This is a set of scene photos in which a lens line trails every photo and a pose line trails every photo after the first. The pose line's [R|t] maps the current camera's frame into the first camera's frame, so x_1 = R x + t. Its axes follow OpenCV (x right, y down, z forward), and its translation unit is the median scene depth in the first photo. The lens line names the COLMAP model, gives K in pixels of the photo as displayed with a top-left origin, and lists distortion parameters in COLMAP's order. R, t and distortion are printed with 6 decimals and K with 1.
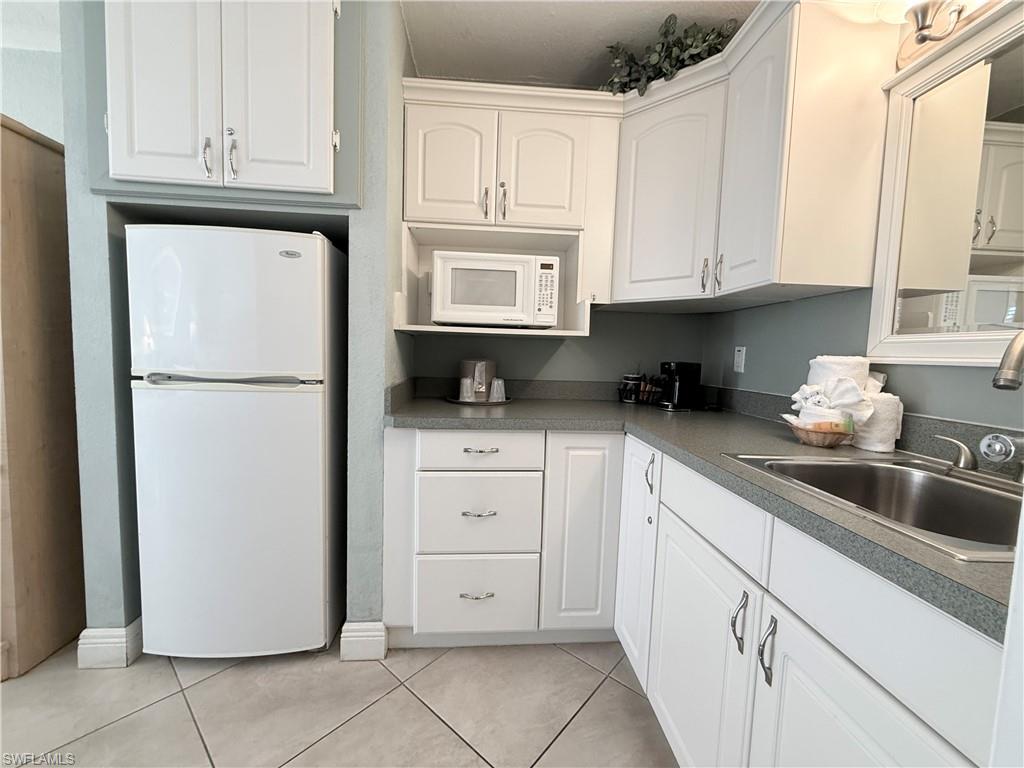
lens RADIAL K [[413.6, 0, 508.7], [0, 413.6, 385.7], [0, 0, 1]] dist [-0.000158, -0.000049]
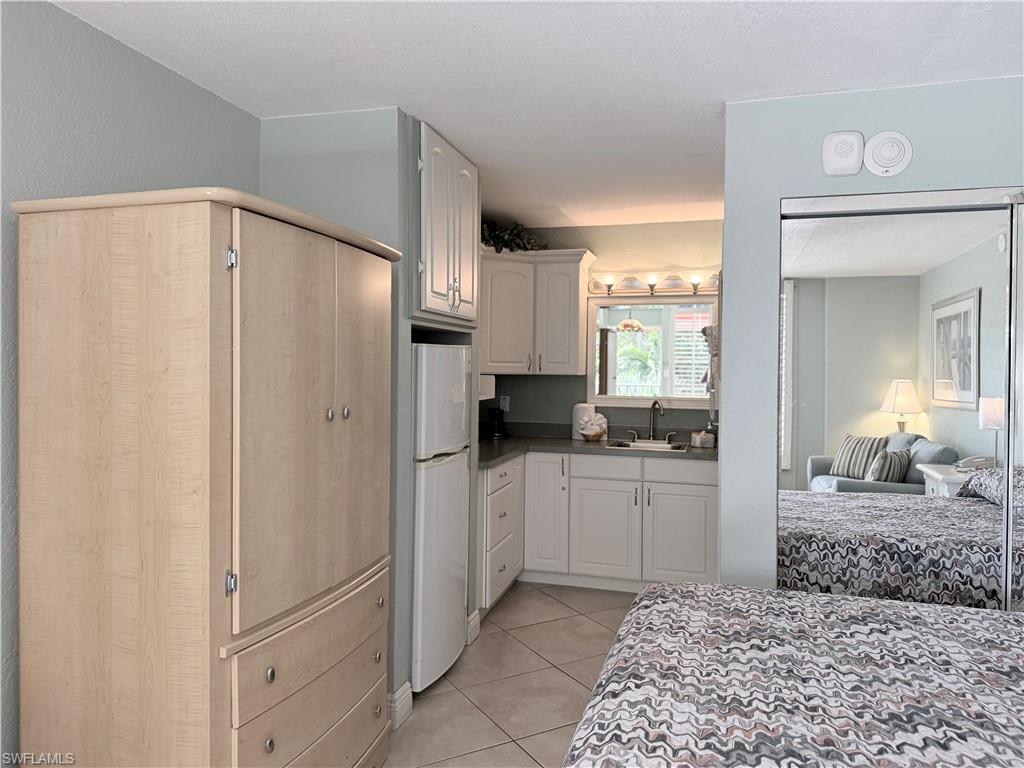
lens RADIAL K [[719.2, 0, 520.4], [0, 719.2, 376.2], [0, 0, 1]] dist [0.059581, -0.010034]
pose [[0.328207, -0.041004, 0.943715, -2.529347], [0.069568, 0.997394, 0.019142, -0.263468], [-0.942041, 0.059370, 0.330204, -0.021446]]
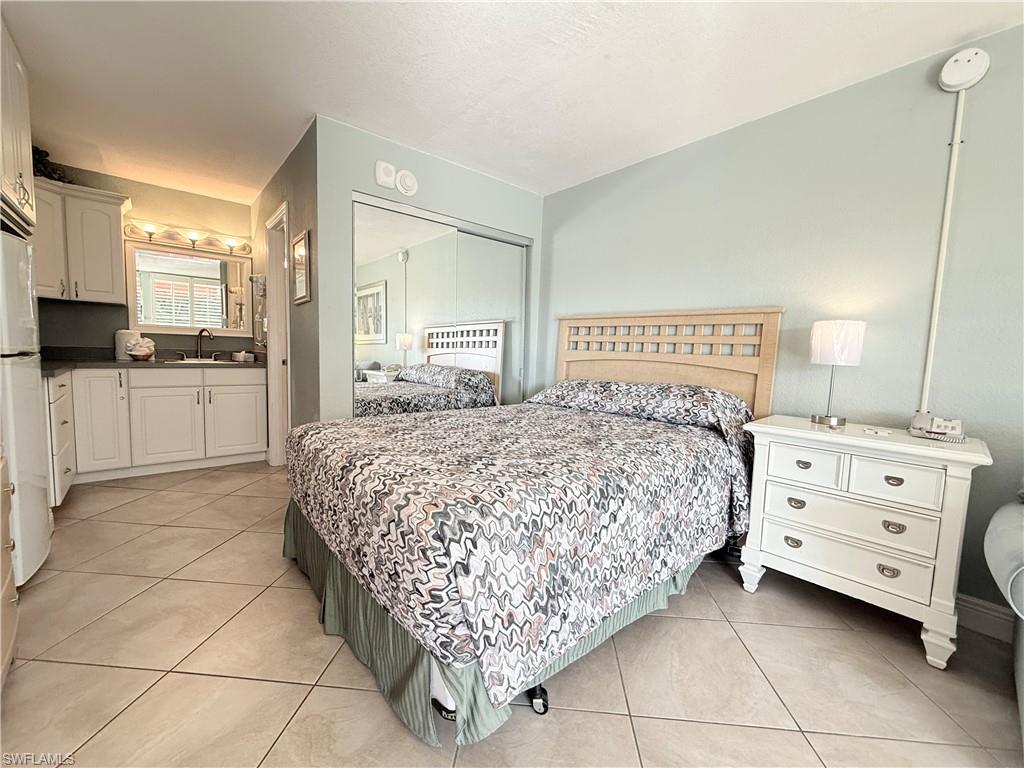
lens RADIAL K [[413.6, 0, 511.3], [0, 413.6, 385.0], [0, 0, 1]] dist [-0.000158, -0.000049]
pose [[-0.598467, -0.121962, 0.791810, -2.421313], [0.004845, 0.987775, 0.155809, -0.102318], [-0.801133, 0.097083, -0.590560, 0.475966]]
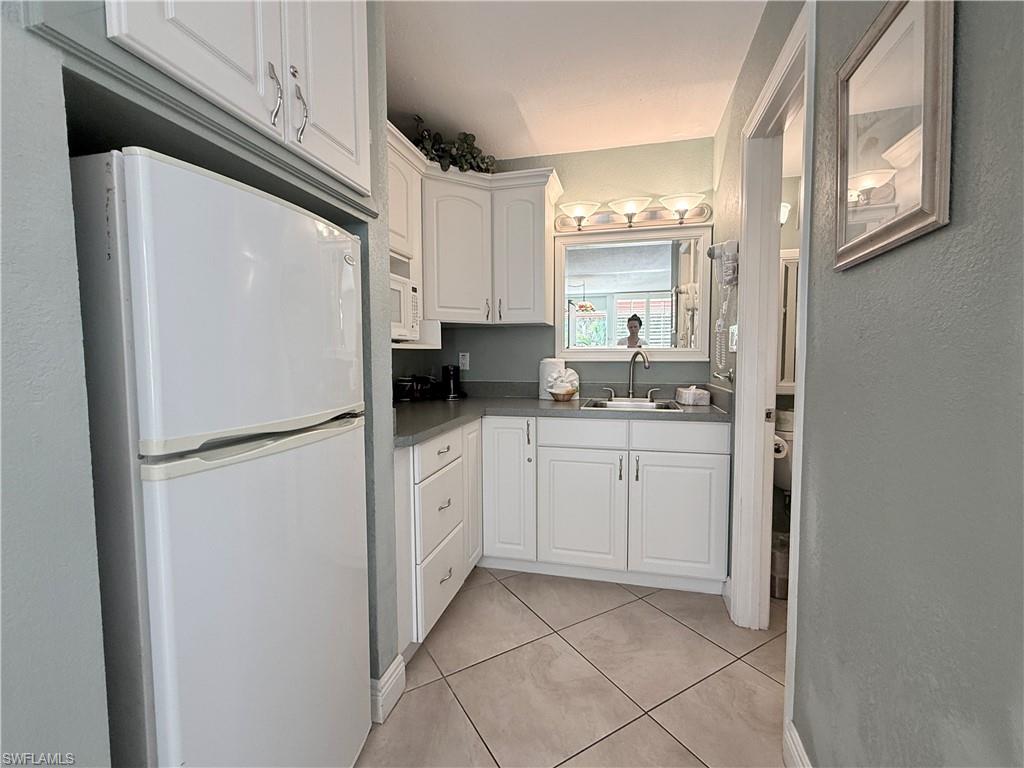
lens RADIAL K [[451.6, 0, 518.1], [0, 451.6, 386.5], [0, 0, 1]] dist [-0.012793, -0.000247]
pose [[0.301265, -0.099709, 0.948313, -1.118674], [0.085972, 0.993308, 0.077128, -0.096599], [-0.949657, 0.058292, 0.307821, 0.372702]]
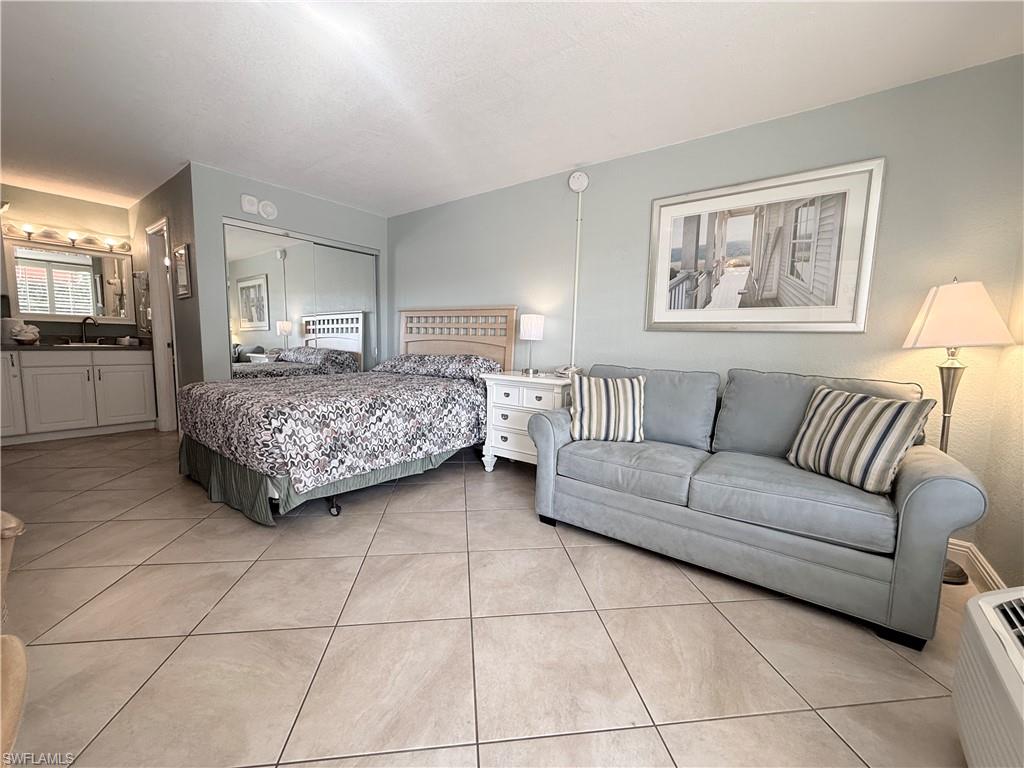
lens RADIAL K [[413.6, 0, 513.0], [0, 413.6, 385.4], [0, 0, 1]] dist [-0.000158, -0.000049]
pose [[-0.749209, -0.125324, 0.650369, -3.402823], [-0.003684, 0.982709, 0.185122, -0.131888], [-0.662324, 0.136299, -0.736716, 0.671531]]
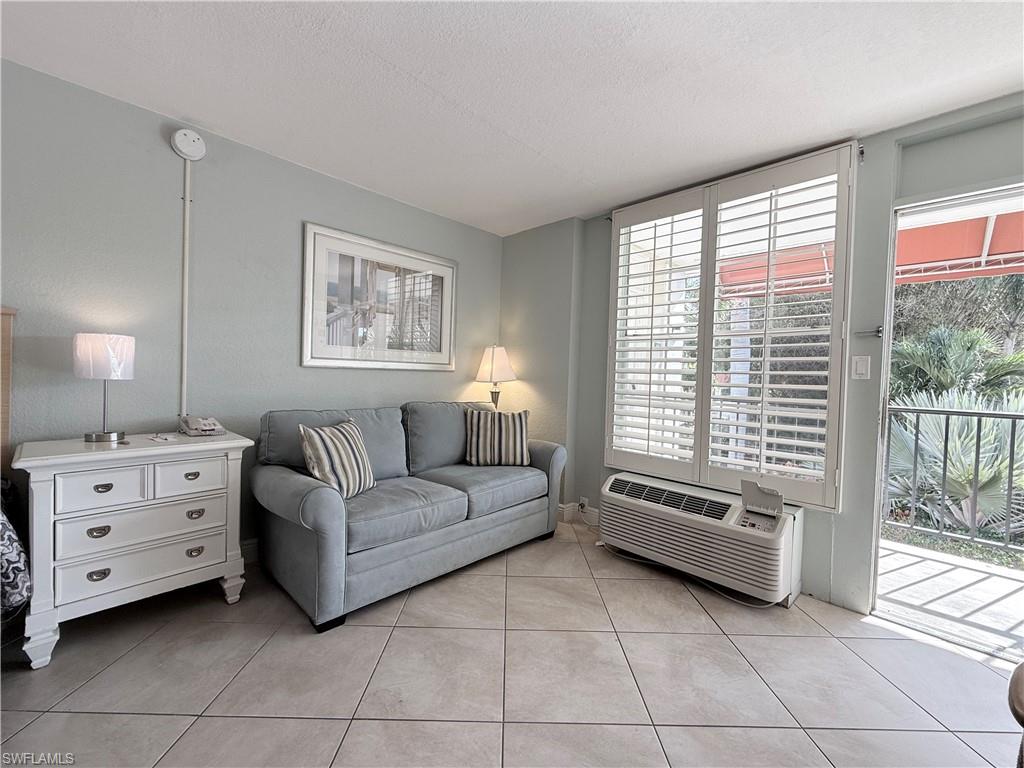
lens RADIAL K [[413.6, 0, 520.7], [0, 413.6, 386.1], [0, 0, 1]] dist [-0.000158, -0.000049]
pose [[-0.737847, -0.038520, -0.673868, -2.086914], [-0.105490, 0.992683, 0.058762, -0.141340], [0.666674, 0.114444, -0.736511, 0.652560]]
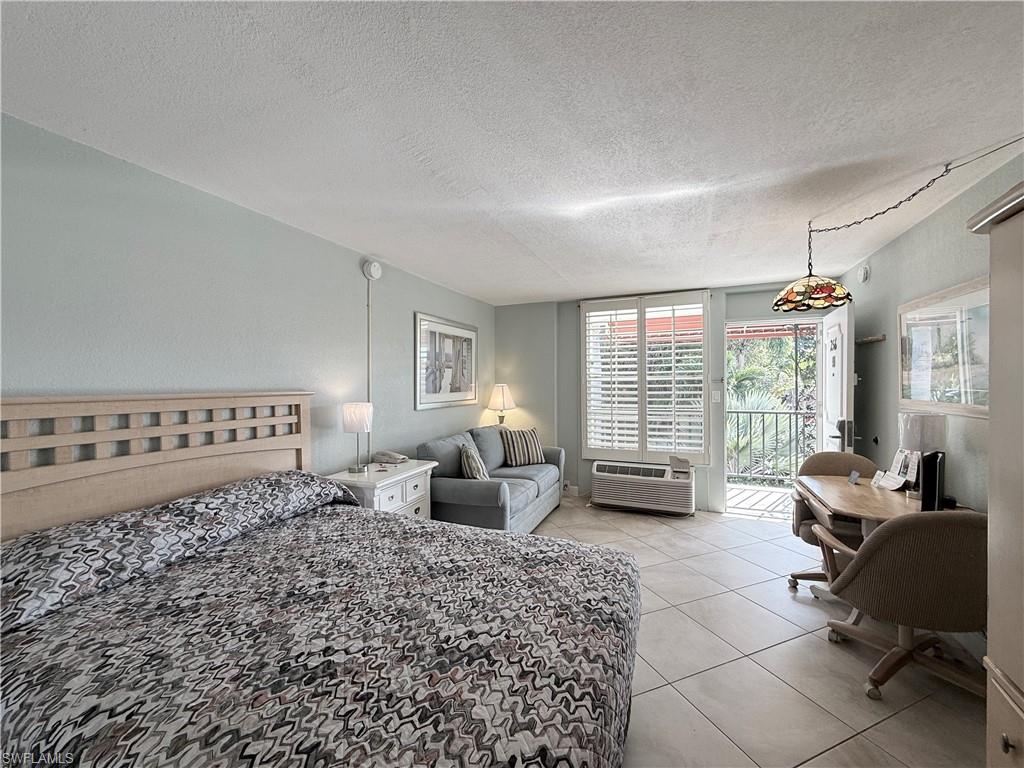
lens RADIAL K [[413.6, 0, 512.0], [0, 413.6, 385.3], [0, 0, 1]] dist [-0.000158, -0.000049]
pose [[-0.441032, -0.023065, -0.897195, -0.581829], [-0.074964, 0.997123, 0.011215, -0.248659], [0.894355, 0.072203, -0.441492, 0.381703]]
